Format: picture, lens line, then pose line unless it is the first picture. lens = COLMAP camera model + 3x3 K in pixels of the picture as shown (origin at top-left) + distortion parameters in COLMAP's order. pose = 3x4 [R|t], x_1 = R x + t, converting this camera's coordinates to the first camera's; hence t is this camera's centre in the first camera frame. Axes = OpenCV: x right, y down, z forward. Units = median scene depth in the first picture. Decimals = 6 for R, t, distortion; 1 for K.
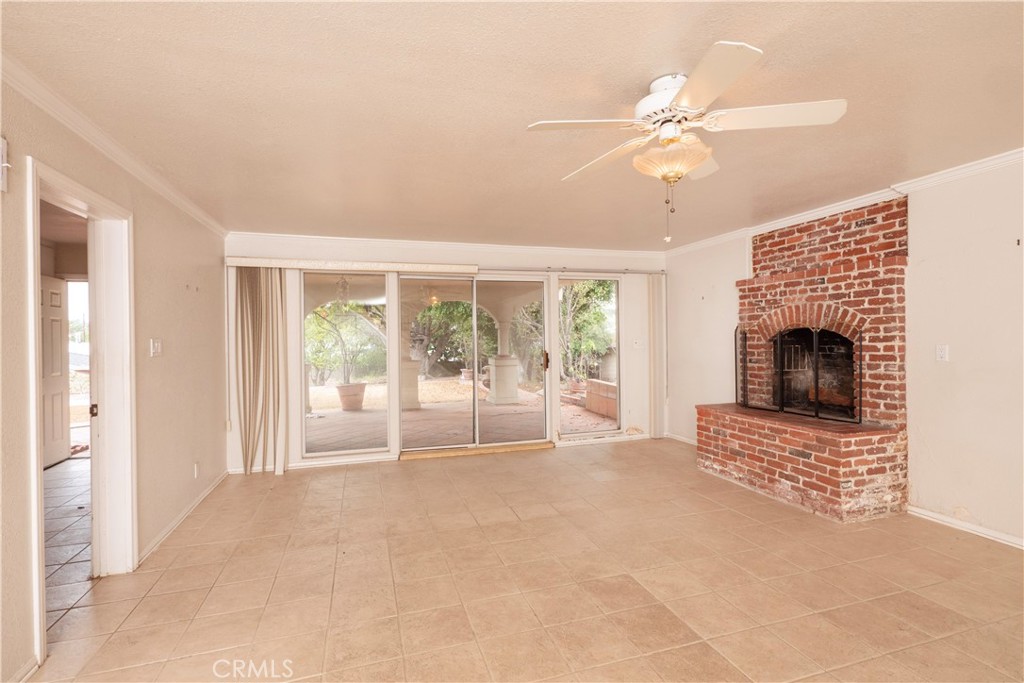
lens RADIAL K [[487.7, 0, 512.7], [0, 487.7, 341.5], [0, 0, 1]] dist [0.001503, 0.000061]
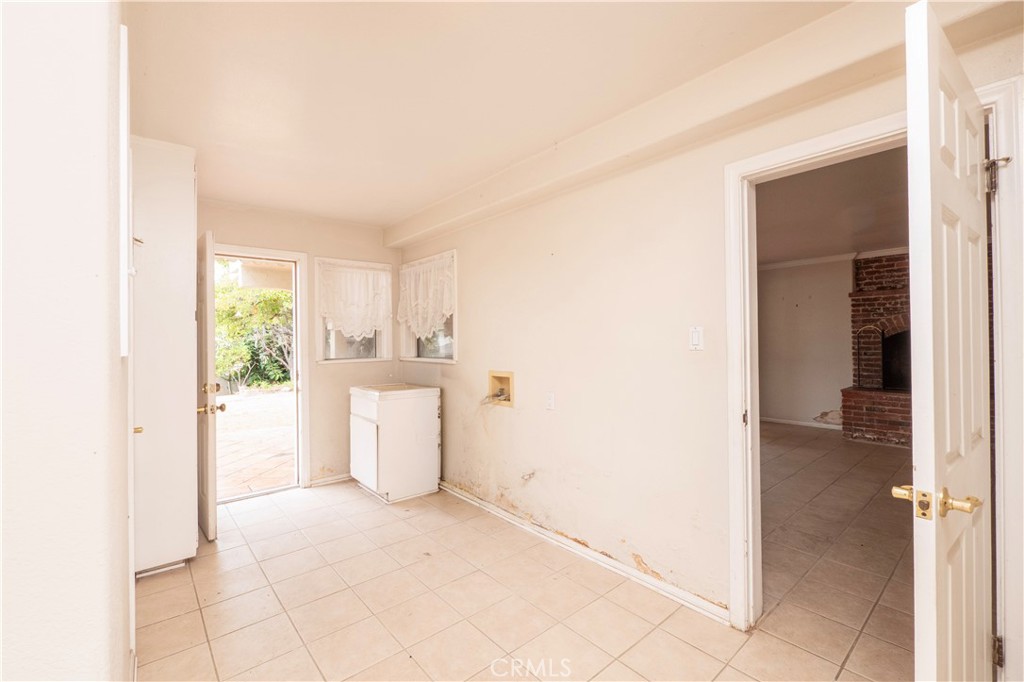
lens RADIAL K [[440.1, 0, 514.1], [0, 440.1, 338.4], [0, 0, 1]] dist [0.001920, 0.000122]
pose [[0.919704, 0.002874, 0.392603, -0.865157], [0.003326, 0.999880, -0.015110, 0.013103], [-0.392599, 0.015203, 0.919584, 0.284915]]
